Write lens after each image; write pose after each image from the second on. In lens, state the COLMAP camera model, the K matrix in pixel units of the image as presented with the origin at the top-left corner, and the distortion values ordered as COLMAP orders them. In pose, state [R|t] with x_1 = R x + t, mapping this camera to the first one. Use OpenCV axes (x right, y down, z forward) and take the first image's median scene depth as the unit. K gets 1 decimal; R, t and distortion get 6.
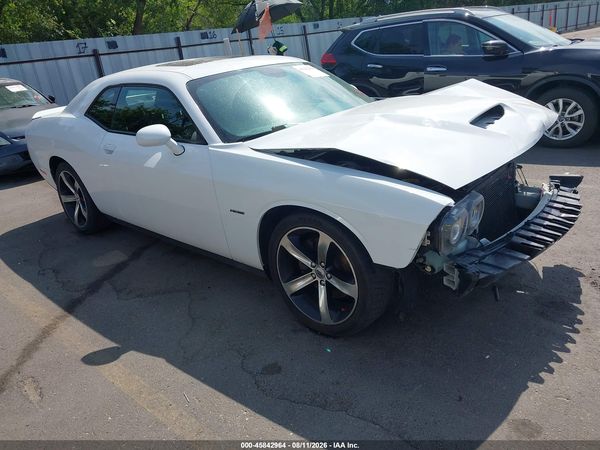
lens RADIAL K [[474.7, 0, 290.0], [0, 474.7, 215.6], [0, 0, 1]] dist [0.043752, -0.080916]
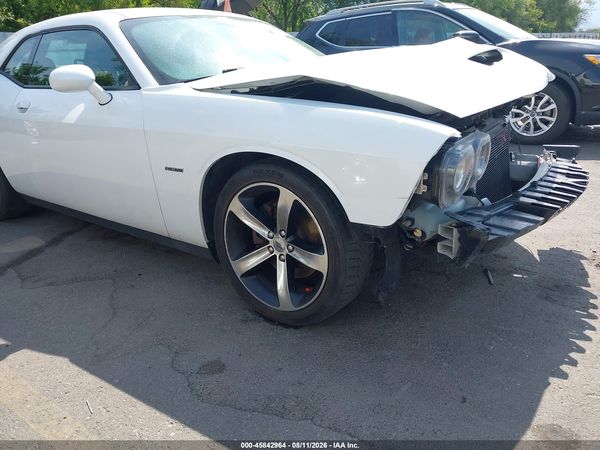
lens RADIAL K [[466.2, 0, 296.6], [0, 466.2, 221.0], [0, 0, 1]] dist [0.048036, -0.071035]
pose [[0.994698, 0.022022, 0.100449, 0.014261], [-0.018321, 0.999124, -0.037616, 0.113998], [-0.101190, 0.035576, 0.994231, 0.239218]]
